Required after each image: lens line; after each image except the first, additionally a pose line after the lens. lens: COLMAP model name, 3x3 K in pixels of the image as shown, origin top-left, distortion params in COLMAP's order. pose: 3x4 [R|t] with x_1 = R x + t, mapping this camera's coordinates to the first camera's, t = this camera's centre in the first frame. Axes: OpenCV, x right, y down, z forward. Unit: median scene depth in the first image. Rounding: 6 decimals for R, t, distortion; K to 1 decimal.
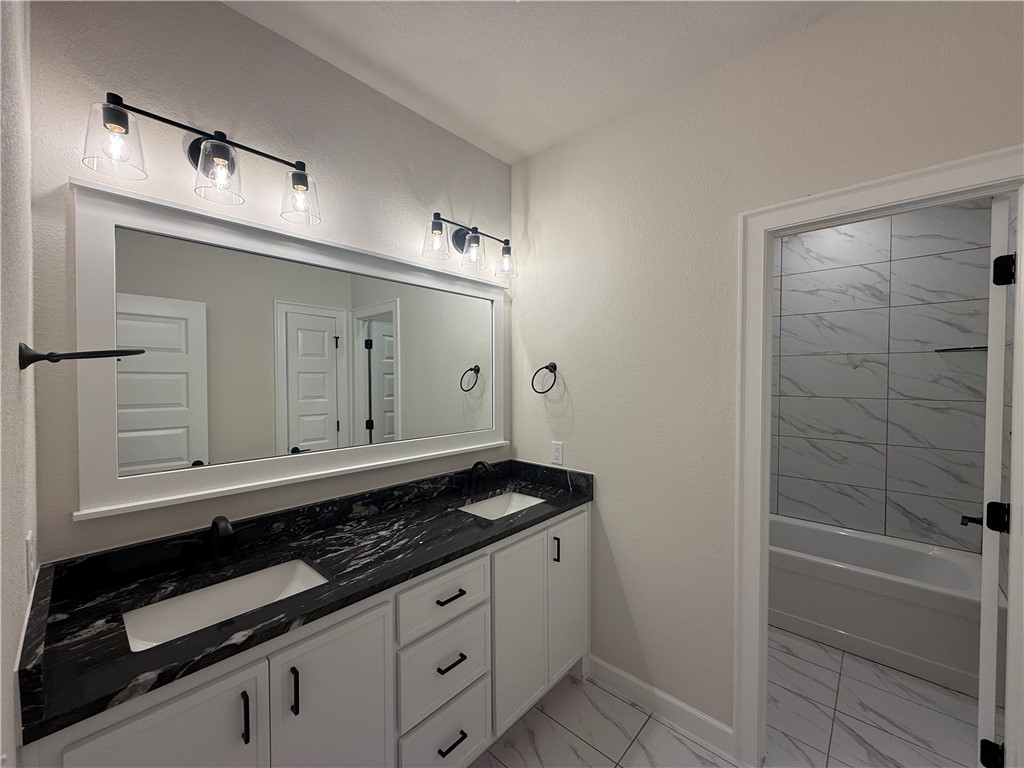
lens RADIAL K [[410.4, 0, 510.2], [0, 410.4, 385.9], [0, 0, 1]] dist [0.001263, 0.000427]
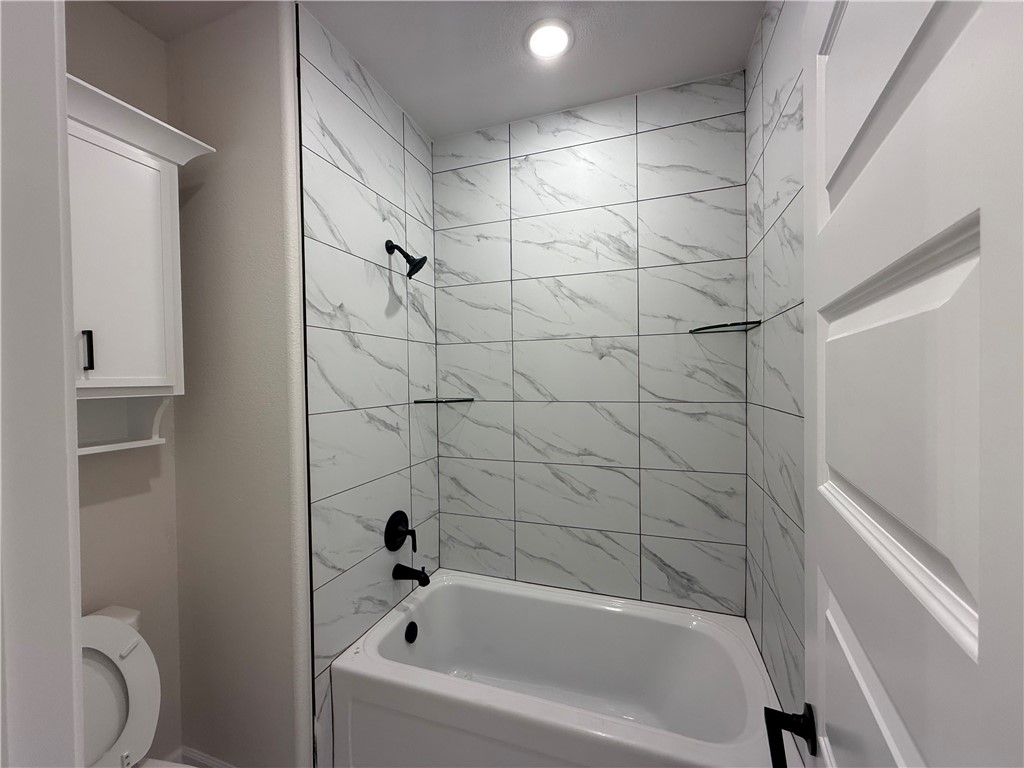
lens RADIAL K [[410.4, 0, 511.4], [0, 410.4, 385.7], [0, 0, 1]] dist [0.001263, 0.000427]
pose [[0.907486, -0.010281, 0.419957, 0.429332], [0.018525, 0.999707, -0.015557, 0.010823], [-0.419674, 0.021897, 0.907411, 0.457709]]
